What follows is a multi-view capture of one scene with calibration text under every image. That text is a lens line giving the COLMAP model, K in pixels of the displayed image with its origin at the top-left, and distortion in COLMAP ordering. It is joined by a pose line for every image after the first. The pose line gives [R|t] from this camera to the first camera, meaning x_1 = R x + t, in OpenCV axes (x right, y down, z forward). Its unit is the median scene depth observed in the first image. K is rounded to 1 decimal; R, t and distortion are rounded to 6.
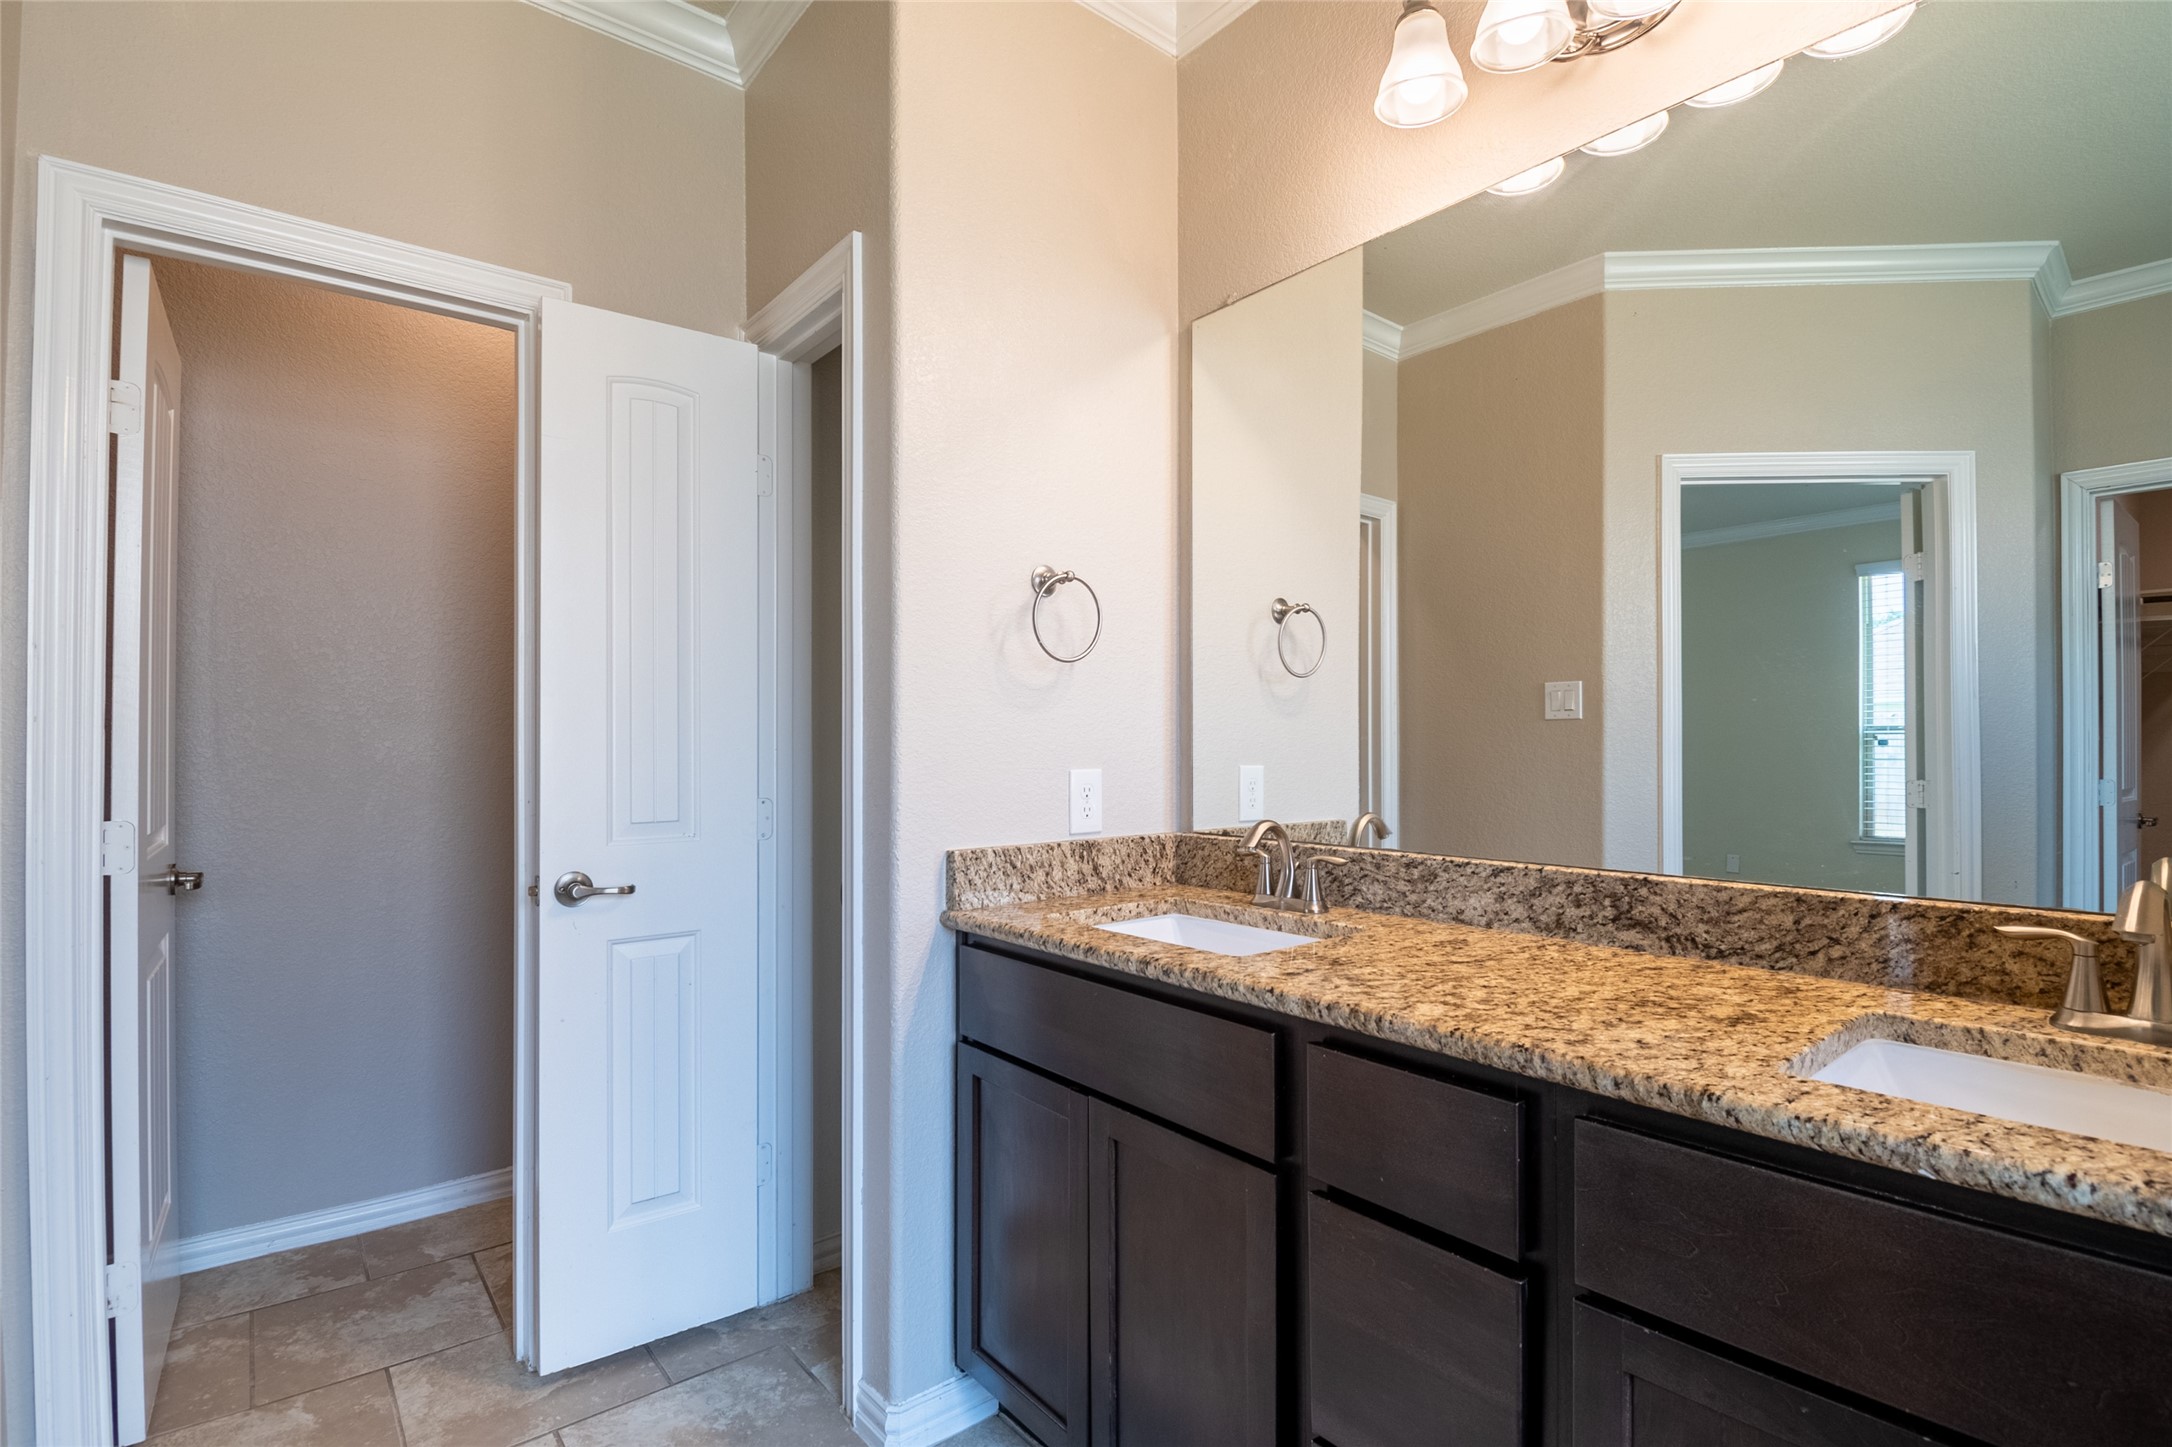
lens RADIAL K [[1022.6, 0, 1095.7], [0, 1022.6, 739.4], [0, 0, 1]] dist [0.013351, -0.020931]
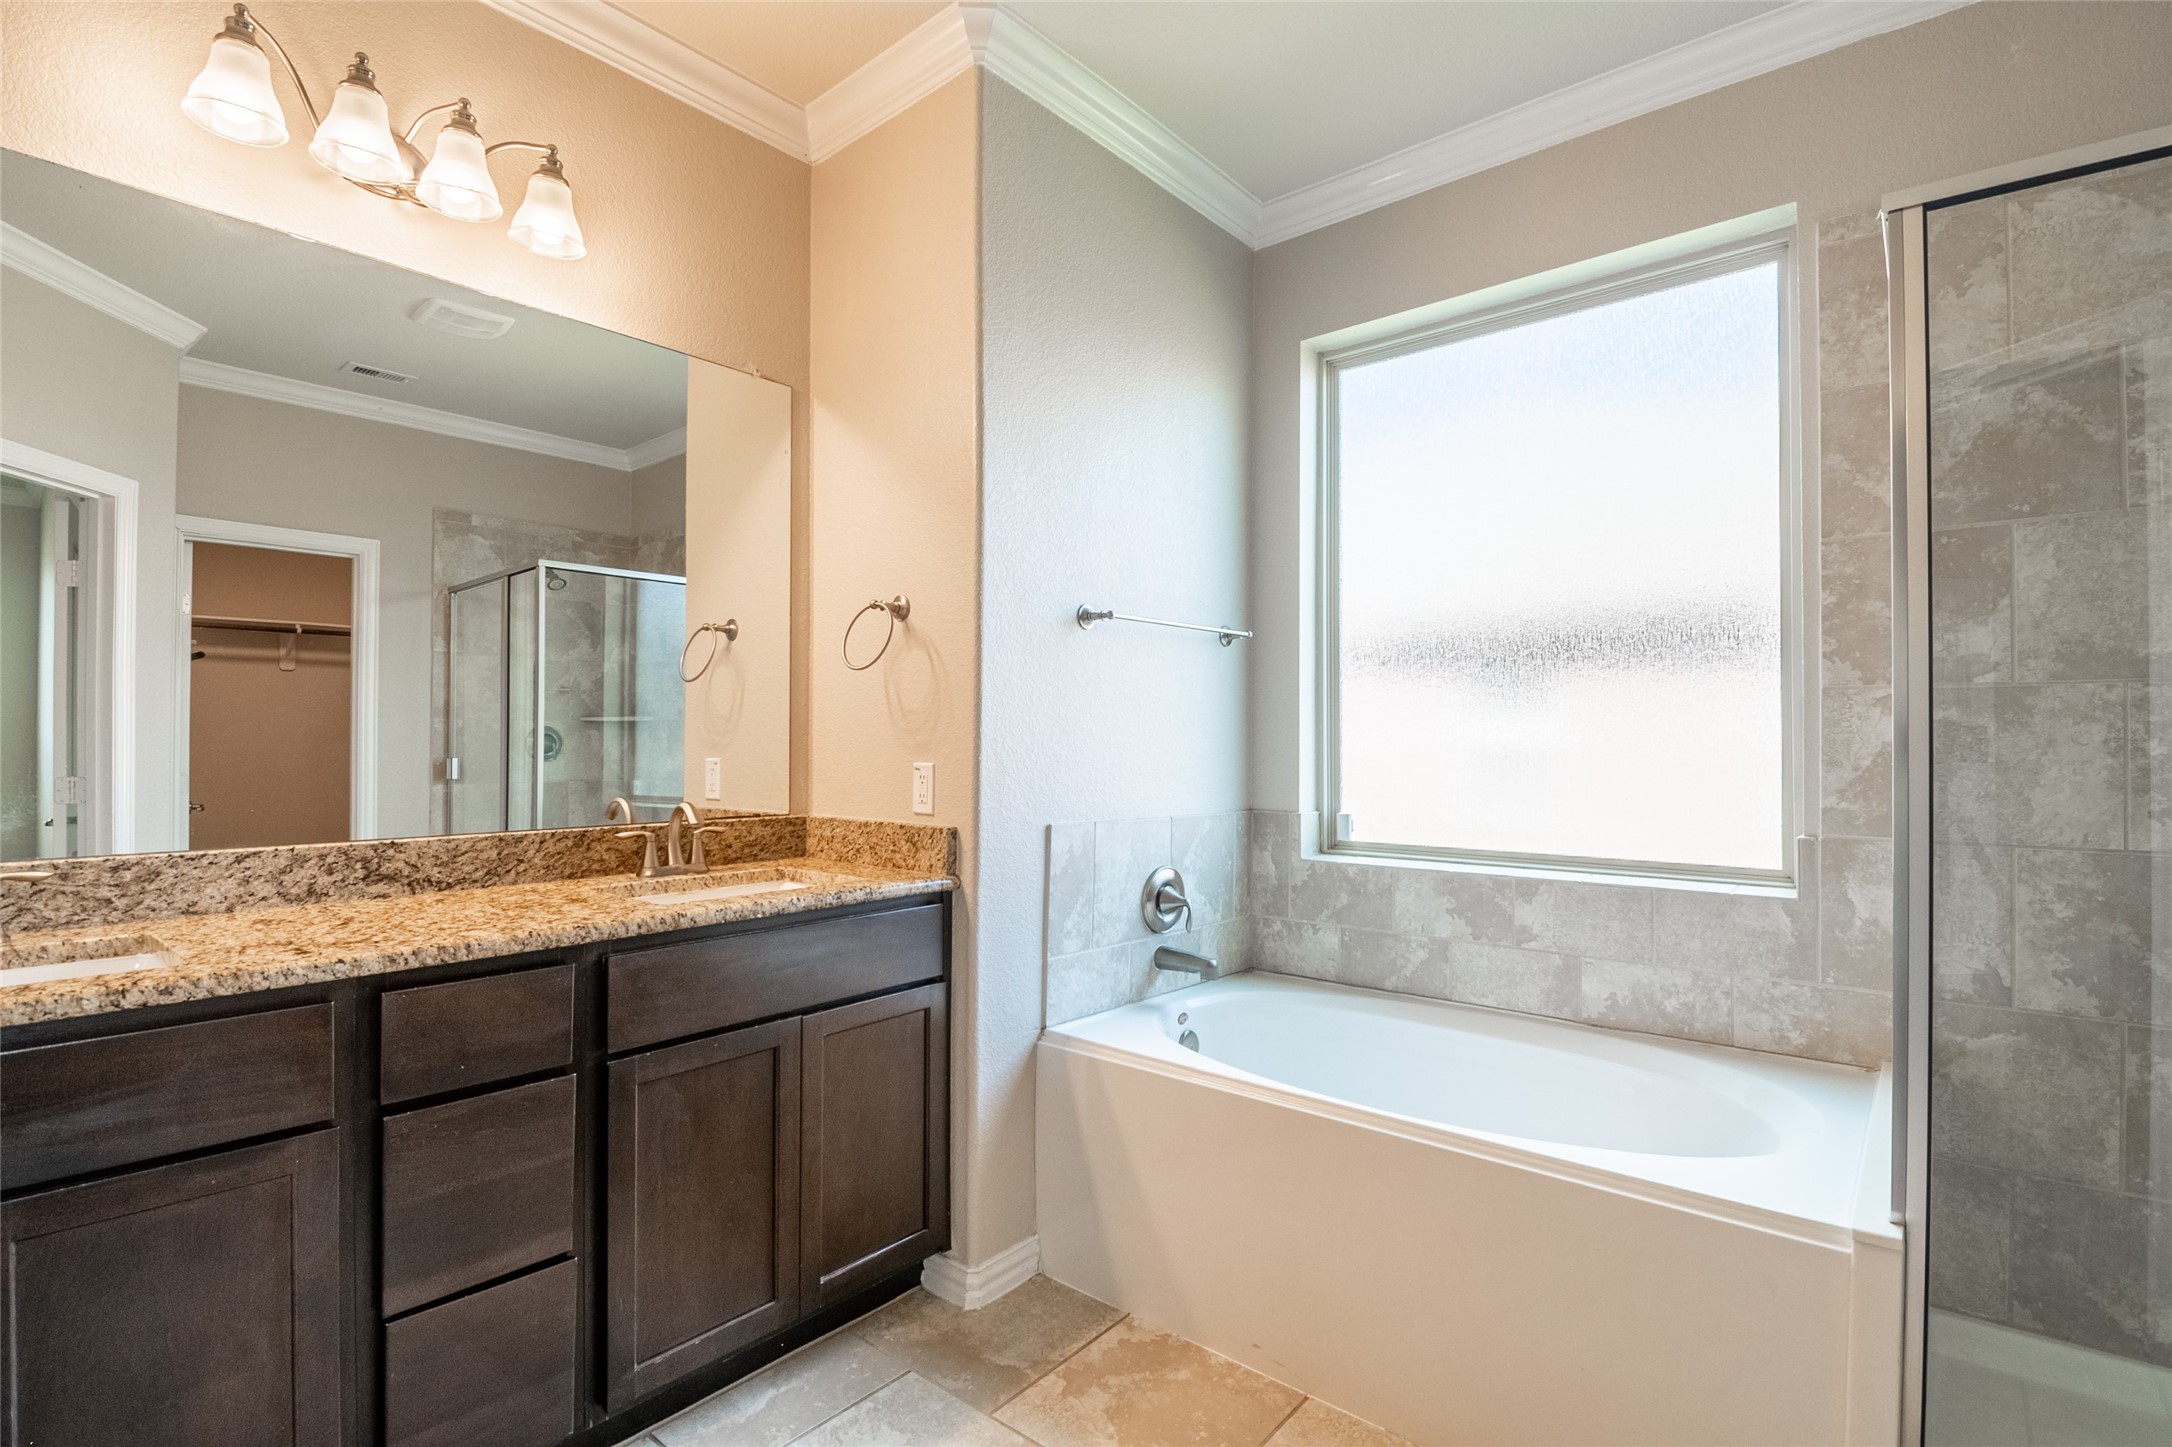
lens RADIAL K [[1022.6, 0, 1095.7], [0, 1022.6, 739.4], [0, 0, 1]] dist [0.013351, -0.020931]
pose [[-0.187584, 0.006055, 0.982230, -0.911632], [-0.006052, 0.999955, -0.007321, 0.007023], [-0.982230, -0.007318, -0.187539, 0.345859]]
